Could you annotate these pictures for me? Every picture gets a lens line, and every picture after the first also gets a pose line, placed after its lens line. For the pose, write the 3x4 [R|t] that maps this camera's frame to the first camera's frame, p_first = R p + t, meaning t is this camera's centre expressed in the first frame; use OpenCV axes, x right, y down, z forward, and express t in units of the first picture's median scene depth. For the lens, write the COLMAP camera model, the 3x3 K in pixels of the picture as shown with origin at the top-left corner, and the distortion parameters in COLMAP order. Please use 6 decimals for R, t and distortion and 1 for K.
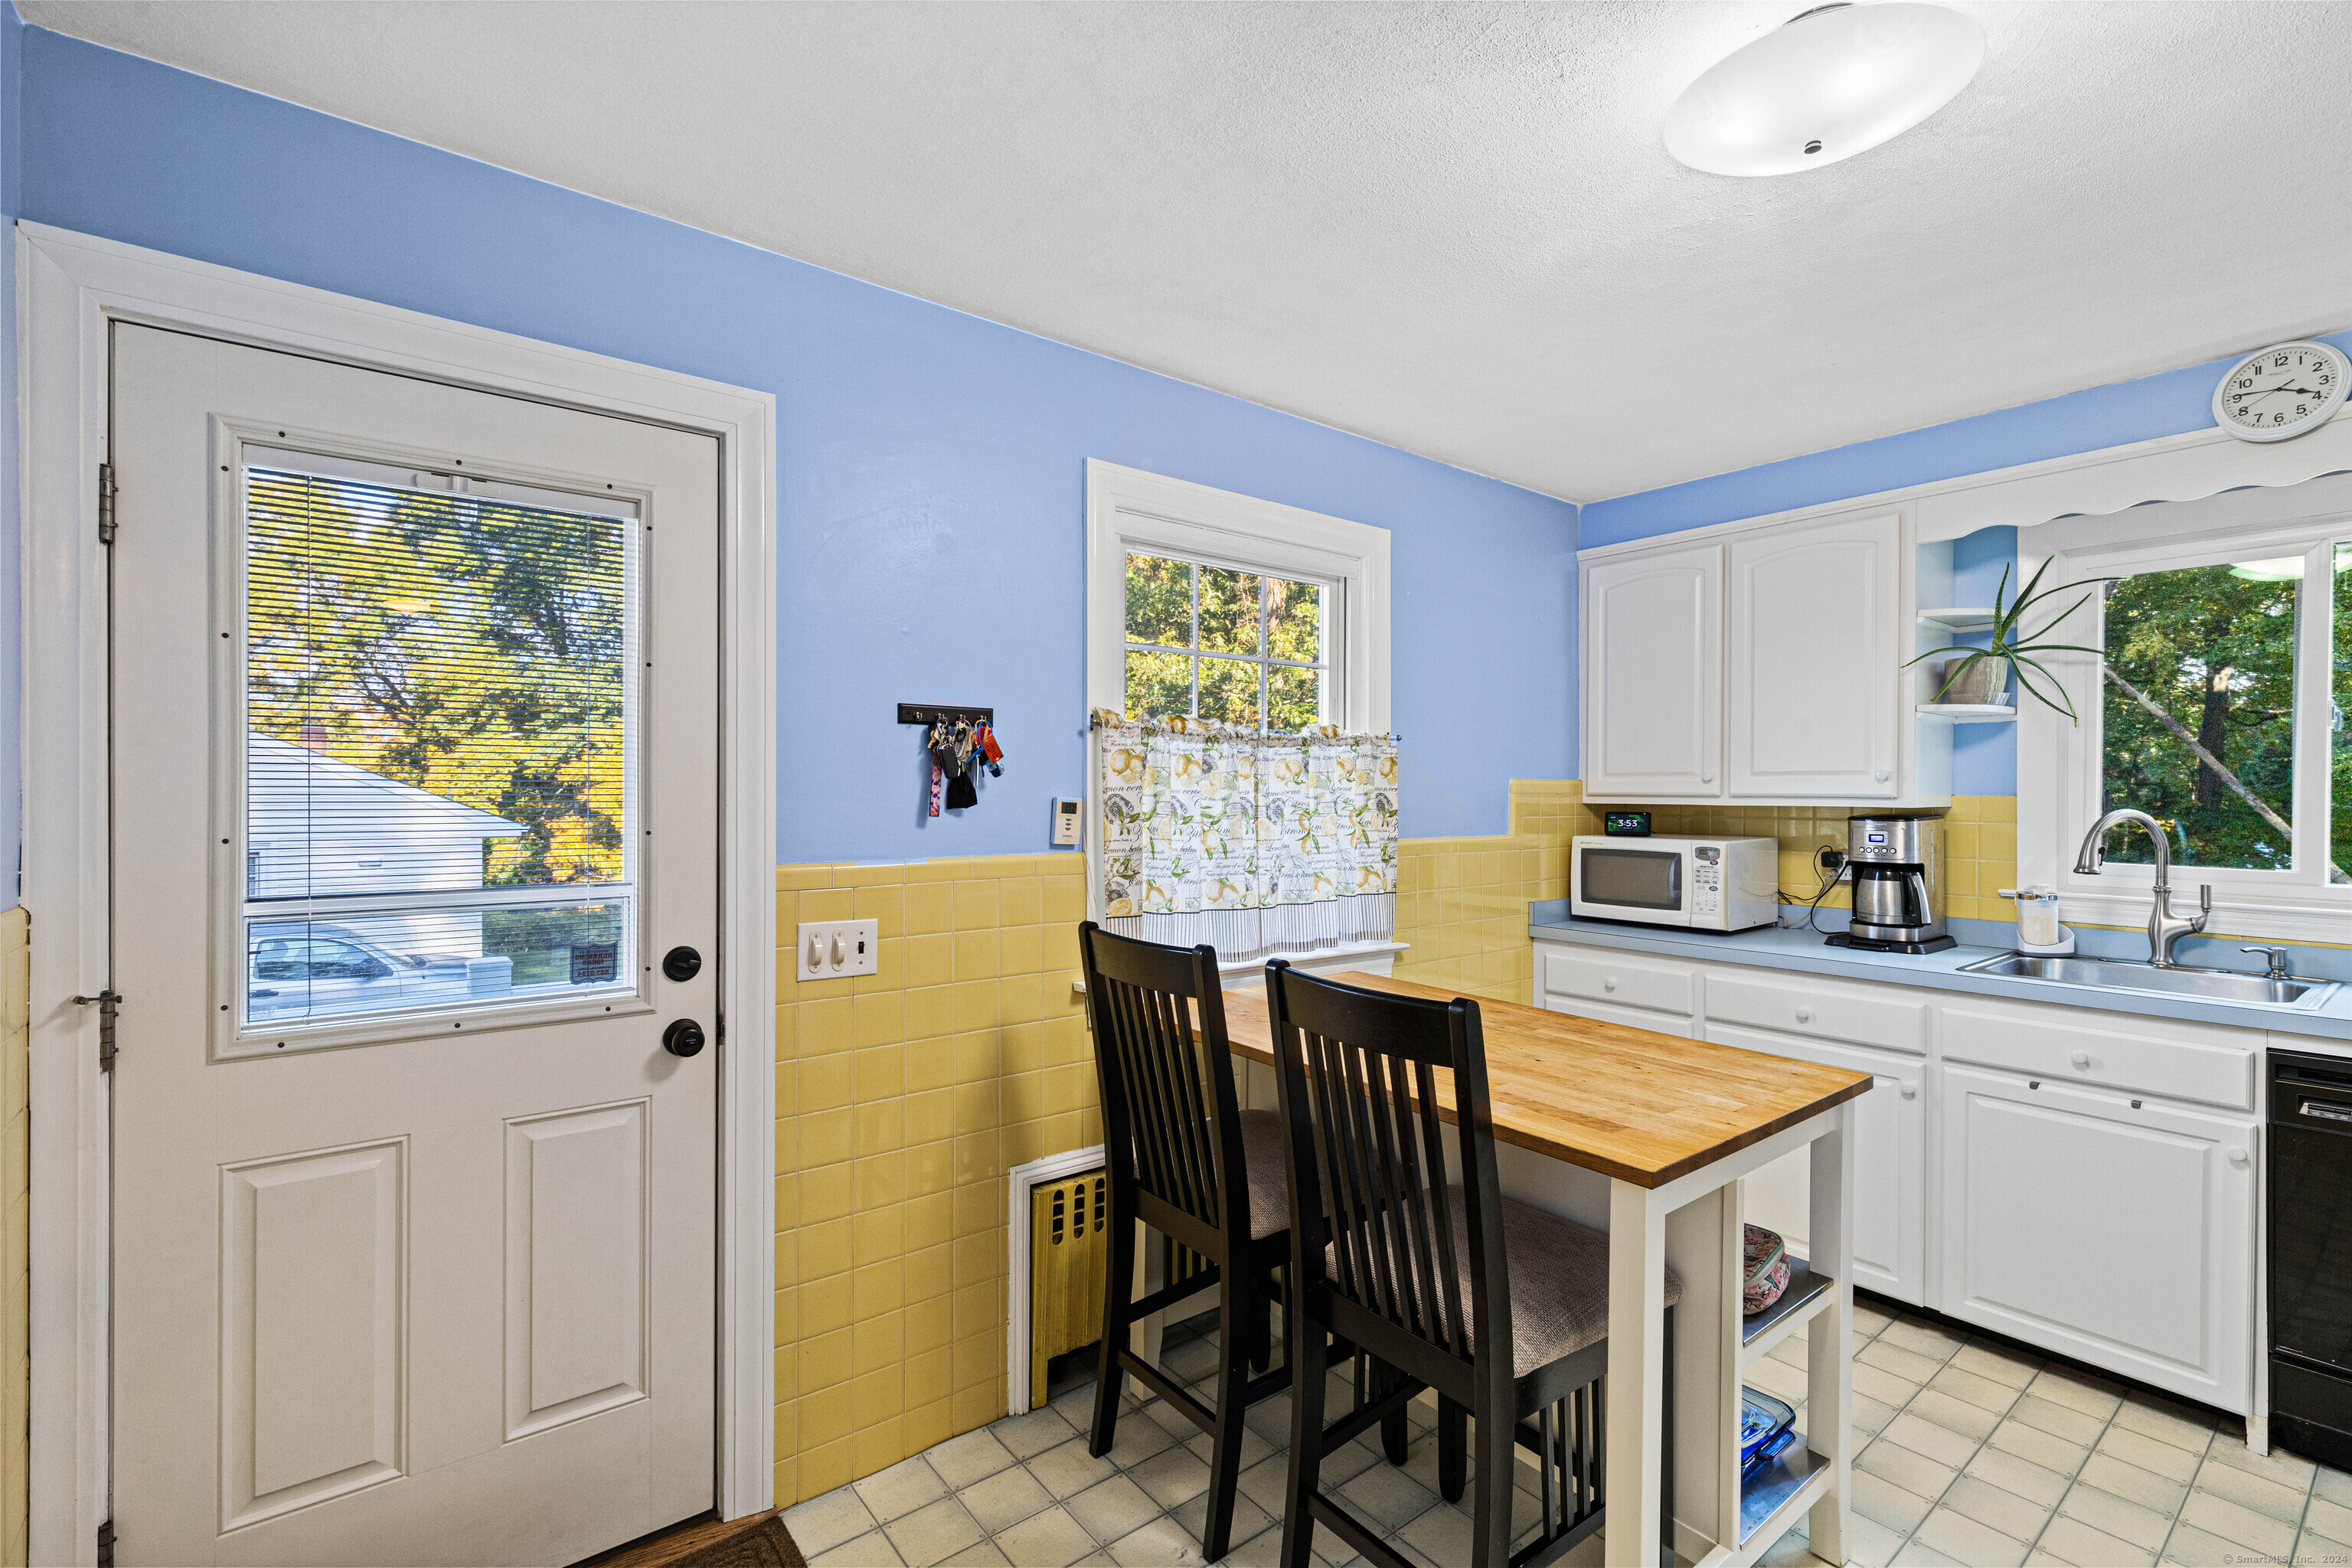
lens RADIAL K [[1056.8, 0, 1175.0], [0, 1056.8, 789.9], [0, 0, 1]] dist [0.009005, -0.001304]
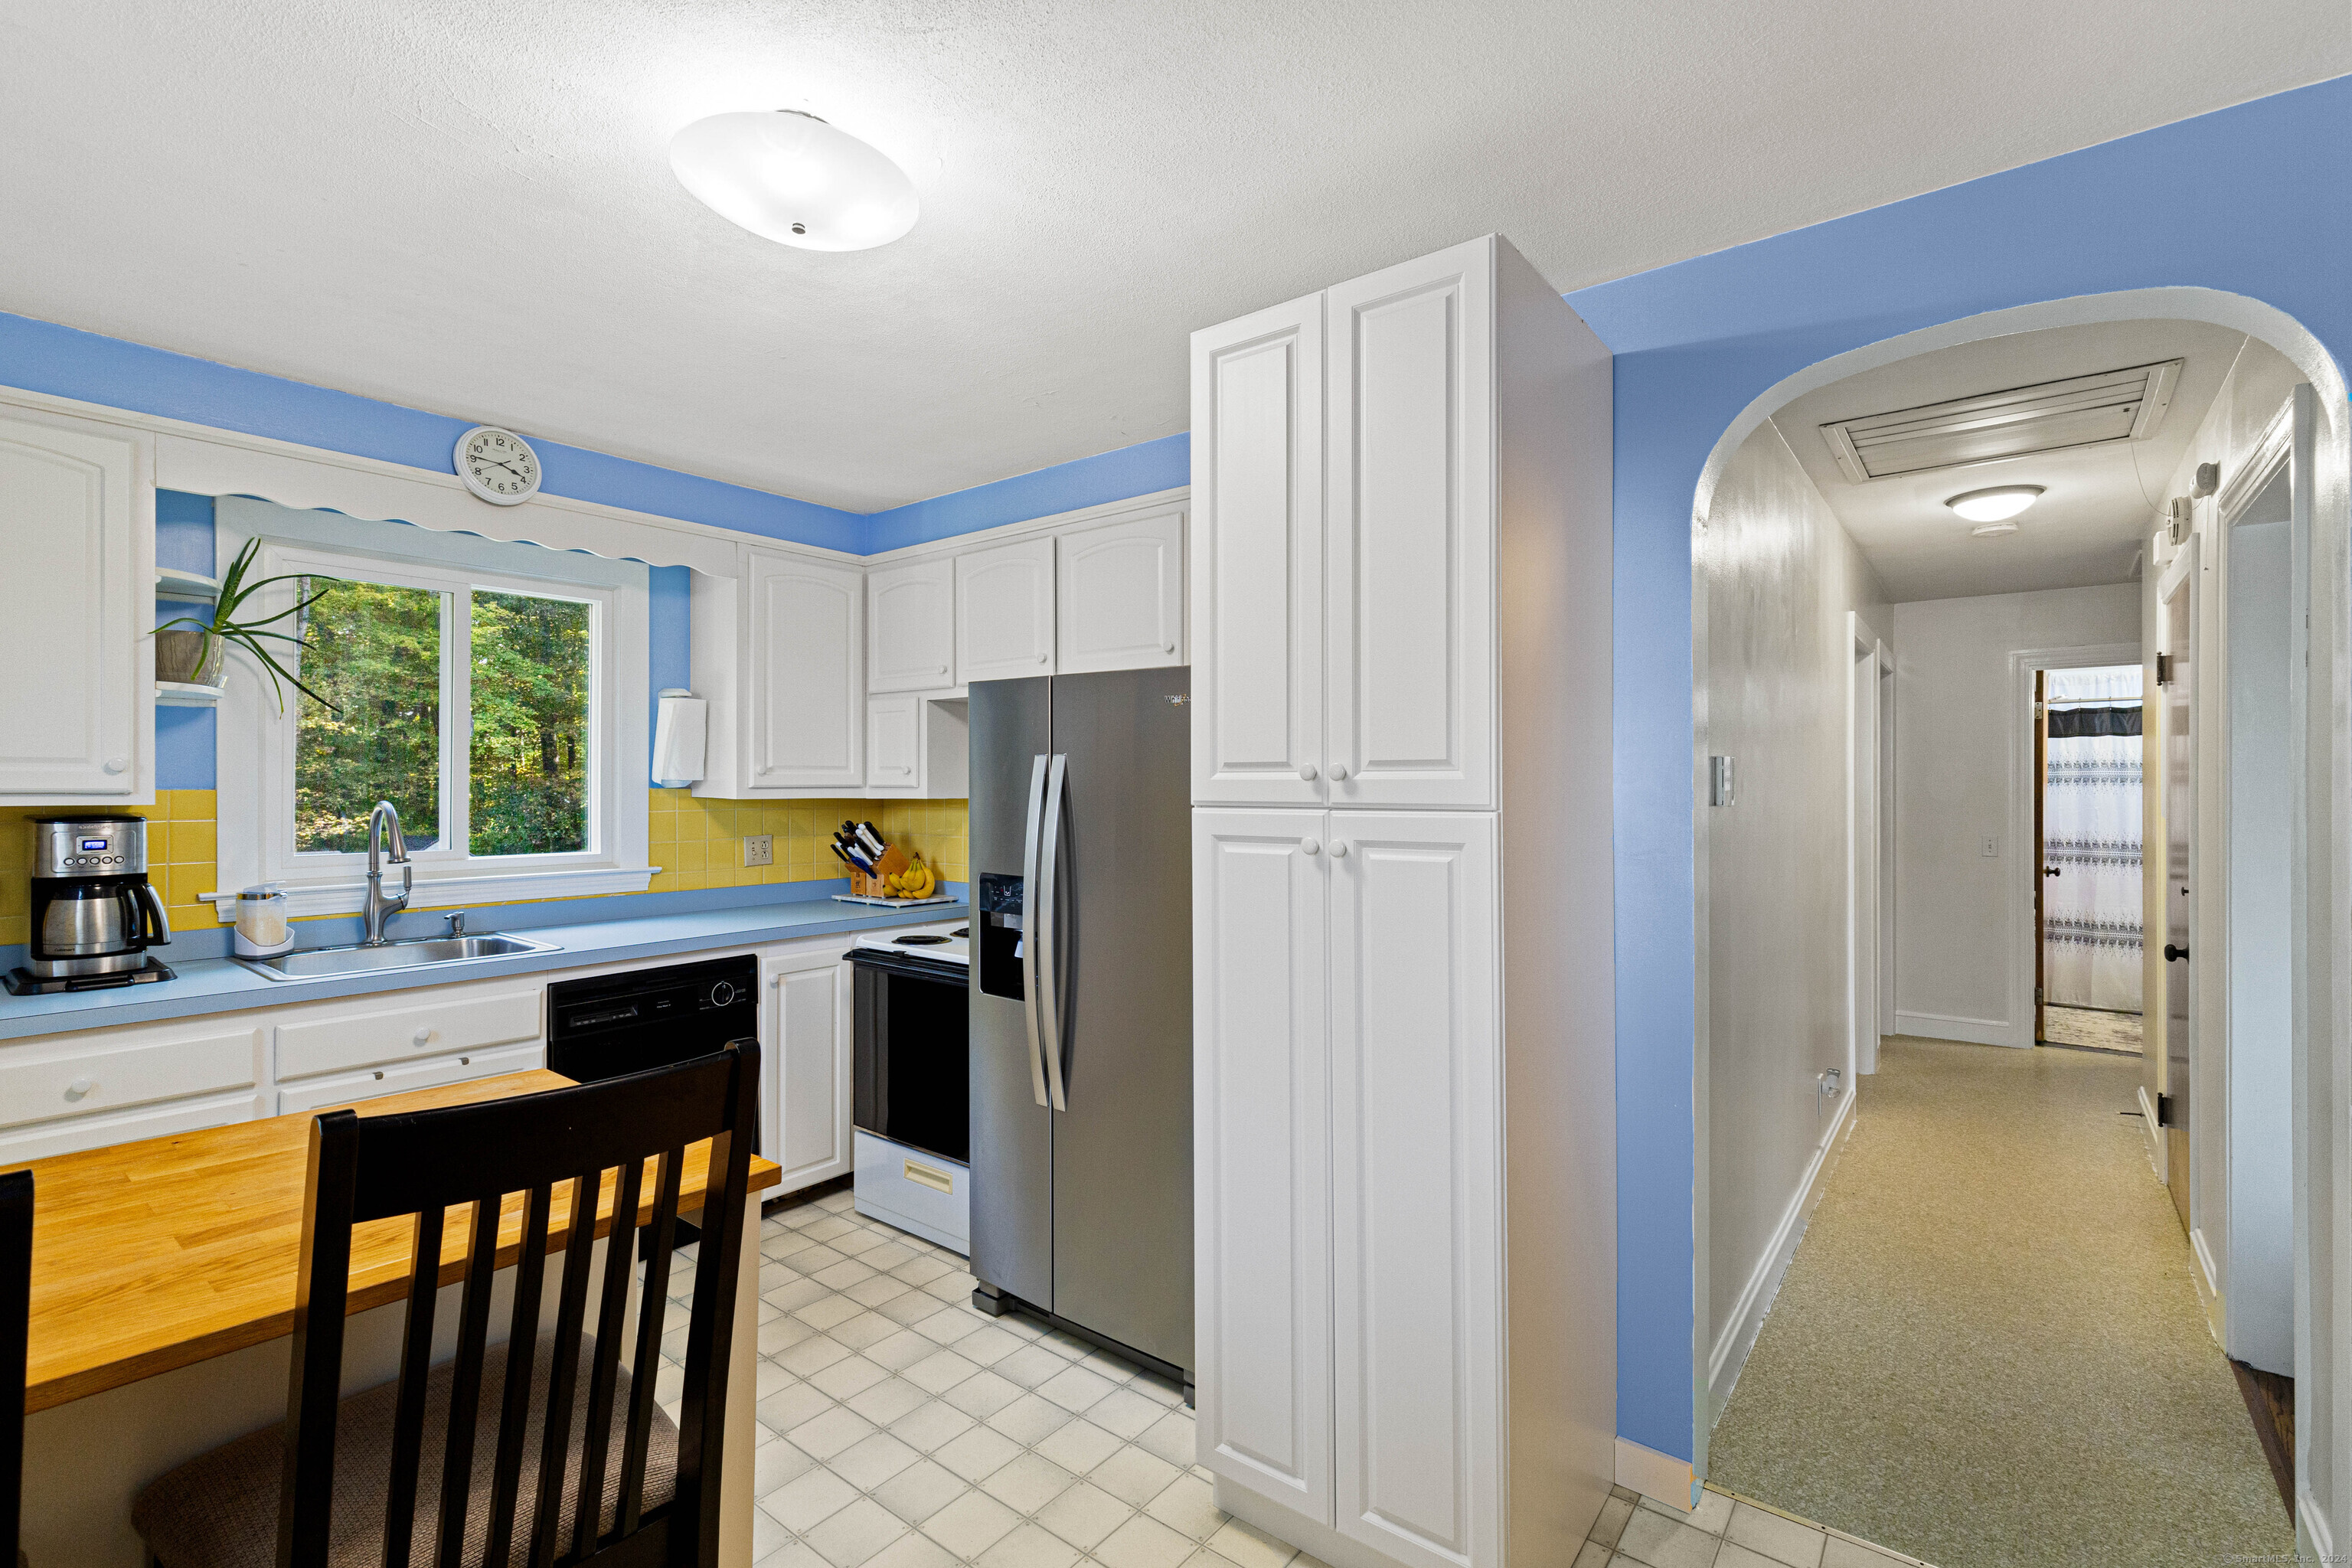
lens RADIAL K [[1061.8, 0, 1173.6], [0, 1061.8, 779.0], [0, 0, 1]] dist [0.009146, -0.000290]
pose [[-0.234614, 0.002127, 0.972086, -0.307907], [-0.001840, 0.999995, -0.002633, -0.002631], [-0.972087, -0.002407, -0.234609, 0.435045]]
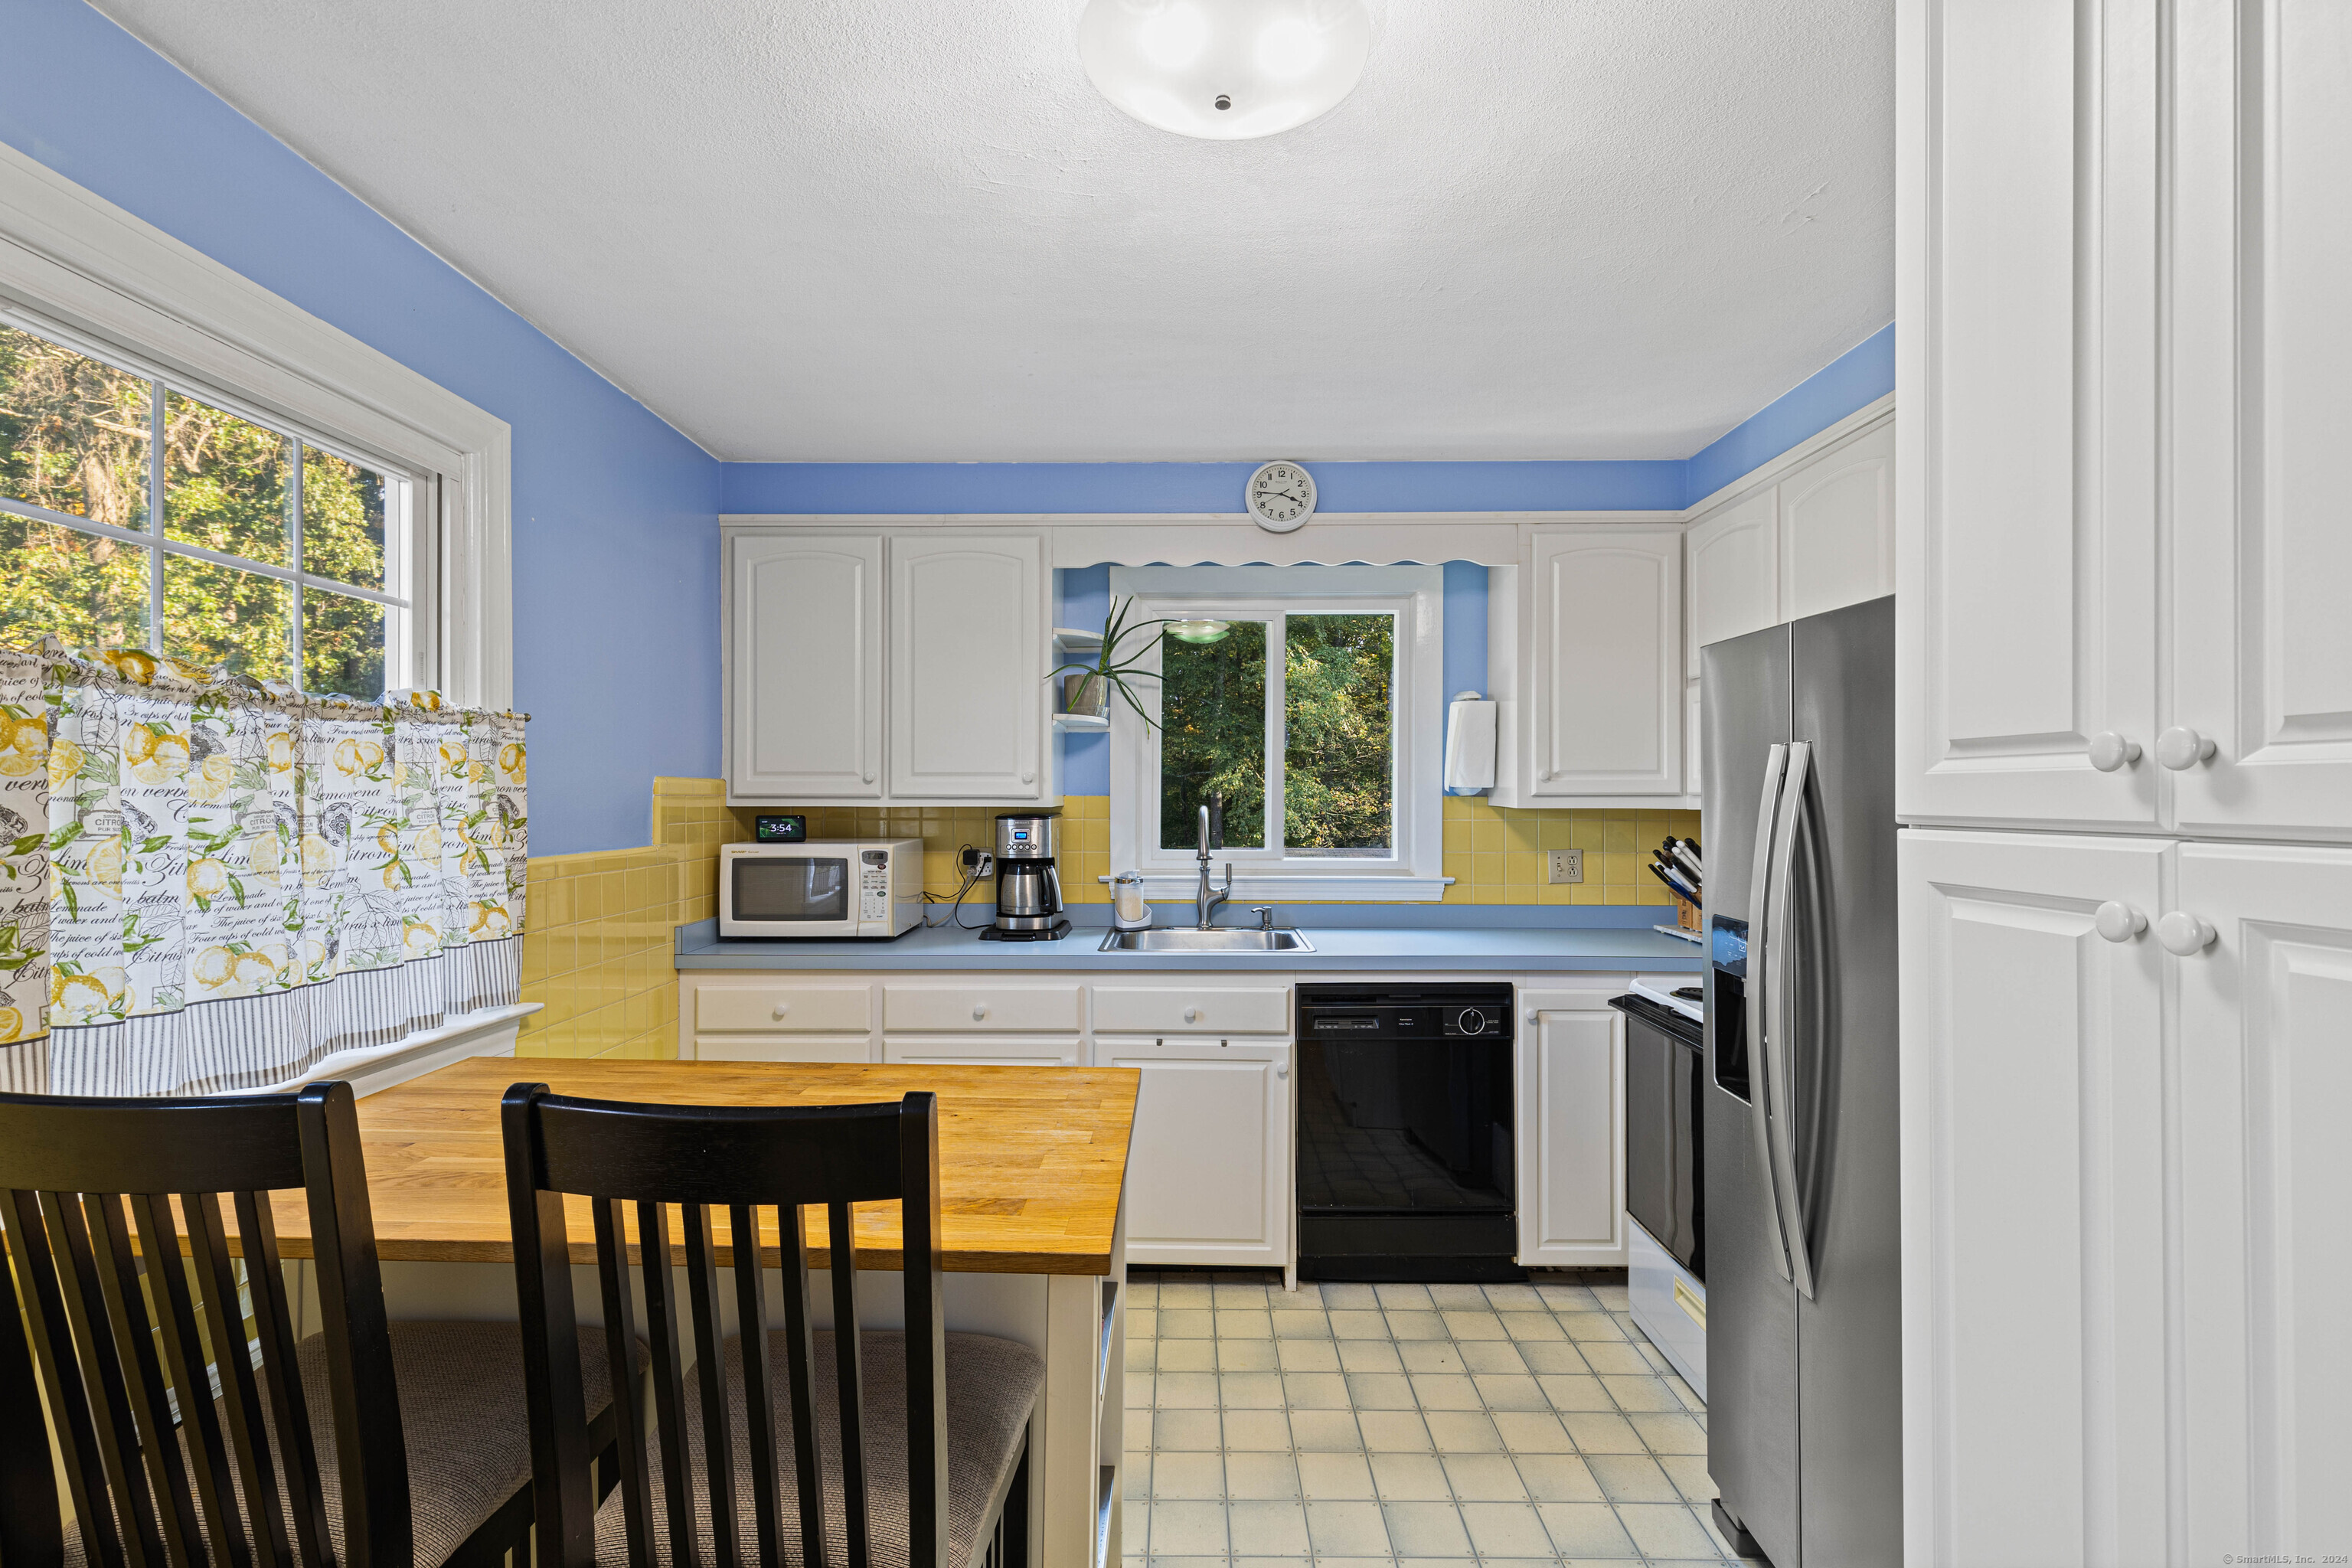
lens RADIAL K [[1056.8, 0, 1175.0], [0, 1056.8, 789.9], [0, 0, 1]] dist [0.009005, -0.001304]
pose [[0.627464, 0.001460, 0.778644, -0.076788], [0.000607, 0.999997, -0.002364, 0.001974], [-0.778645, 0.001956, 0.627461, 0.219728]]
